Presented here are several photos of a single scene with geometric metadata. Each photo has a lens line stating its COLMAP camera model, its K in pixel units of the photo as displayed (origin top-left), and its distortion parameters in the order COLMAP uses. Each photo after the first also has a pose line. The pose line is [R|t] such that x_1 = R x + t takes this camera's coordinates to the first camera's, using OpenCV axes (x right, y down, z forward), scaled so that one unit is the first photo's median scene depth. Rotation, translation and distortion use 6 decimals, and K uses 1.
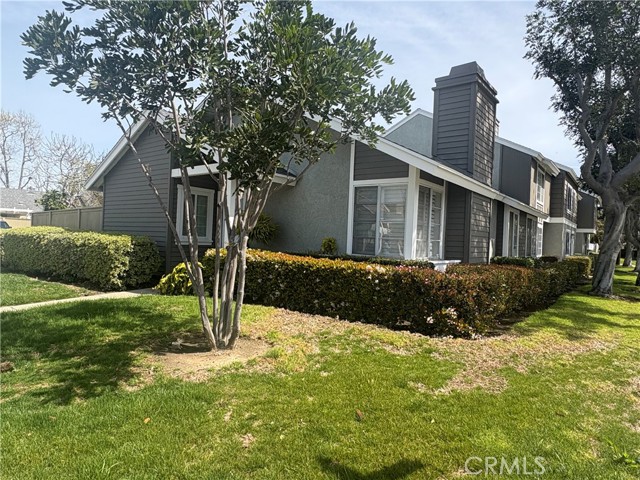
lens RADIAL K [[395.6, 0, 321.1], [0, 395.6, 237.9], [0, 0, 1]] dist [0.000620, 0.002146]
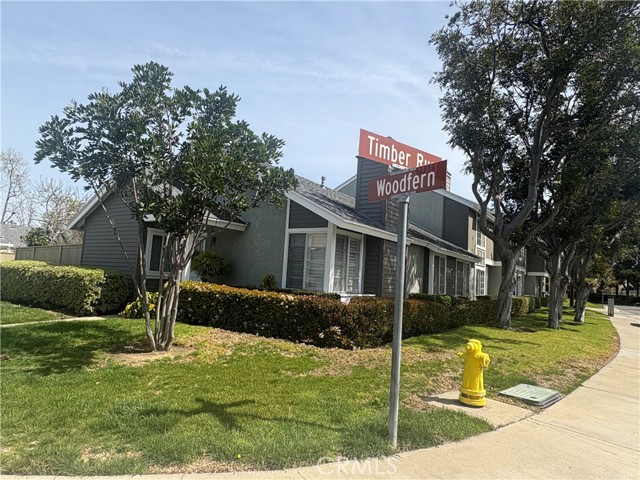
lens RADIAL K [[395.6, 0, 318.1], [0, 395.6, 240.7], [0, 0, 1]] dist [0.000620, 0.002146]
pose [[0.999296, 0.020671, 0.031310, 0.155604], [-0.017692, 0.995546, -0.092605, 0.007891], [-0.033085, 0.091986, 0.995211, -0.270573]]
